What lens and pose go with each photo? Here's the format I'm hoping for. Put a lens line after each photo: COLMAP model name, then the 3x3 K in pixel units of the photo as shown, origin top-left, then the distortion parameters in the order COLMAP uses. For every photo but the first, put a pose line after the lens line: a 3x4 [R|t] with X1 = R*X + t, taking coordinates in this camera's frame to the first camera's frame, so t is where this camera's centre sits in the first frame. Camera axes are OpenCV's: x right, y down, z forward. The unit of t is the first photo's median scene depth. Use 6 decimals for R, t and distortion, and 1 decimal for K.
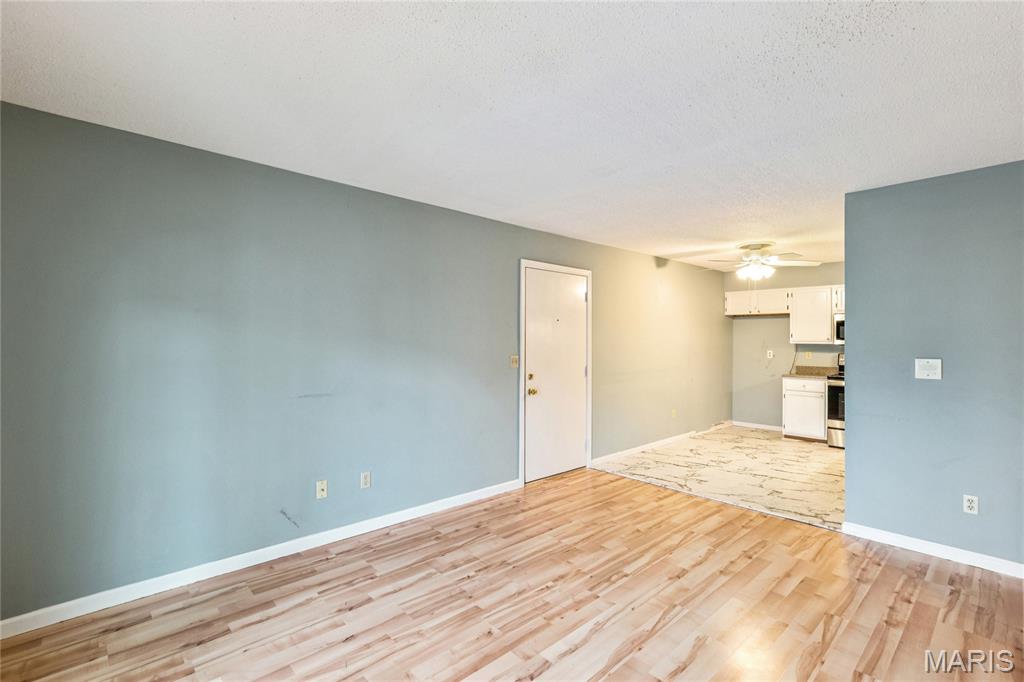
lens RADIAL K [[467.0, 0, 516.4], [0, 467.0, 333.5], [0, 0, 1]] dist [0.000288, 0.000271]
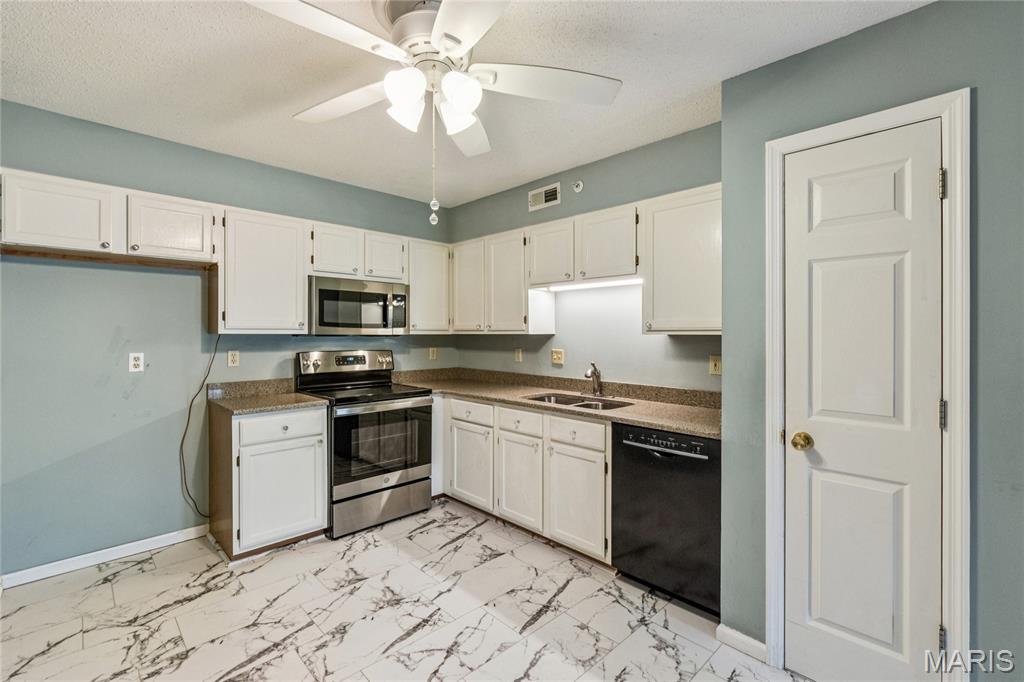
lens RADIAL K [[457.7, 0, 510.7], [0, 457.7, 333.8], [0, 0, 1]] dist [-0.002166, 0.000220]
pose [[-0.021125, -0.010565, 0.999721, 0.182732], [-0.013278, 0.999859, 0.010286, 0.014991], [-0.999689, -0.013057, -0.021263, 0.844306]]
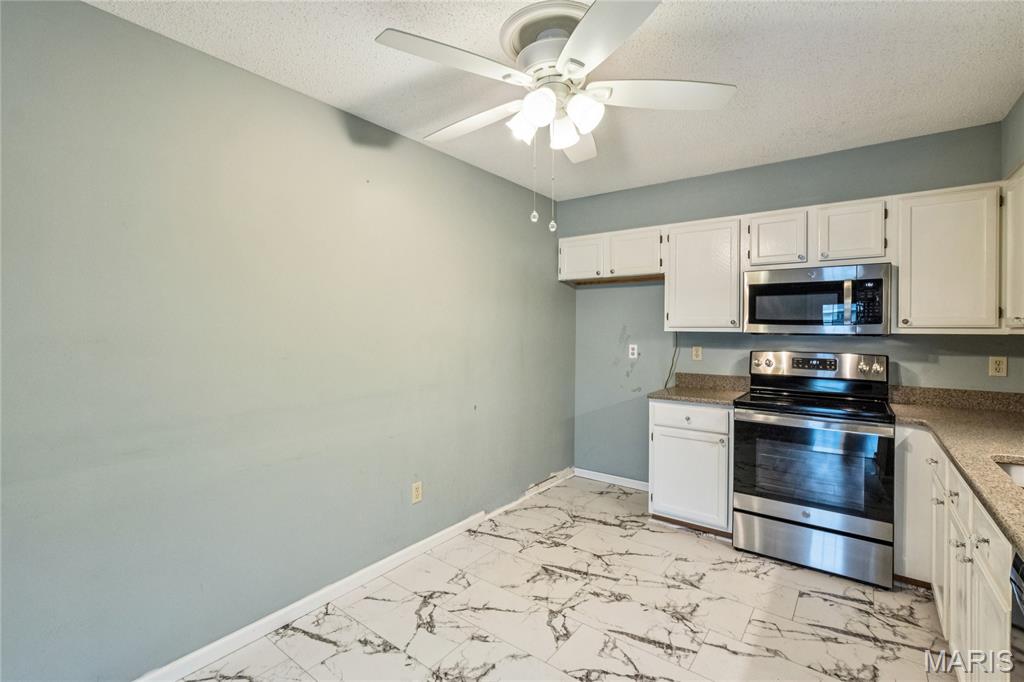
lens RADIAL K [[457.7, 0, 510.7], [0, 457.7, 333.8], [0, 0, 1]] dist [-0.002166, 0.000220]
pose [[0.985283, -0.006173, 0.170821, 0.375735], [0.002104, 0.999710, 0.023994, 0.012734], [-0.170919, -0.023281, 0.985010, 0.600721]]
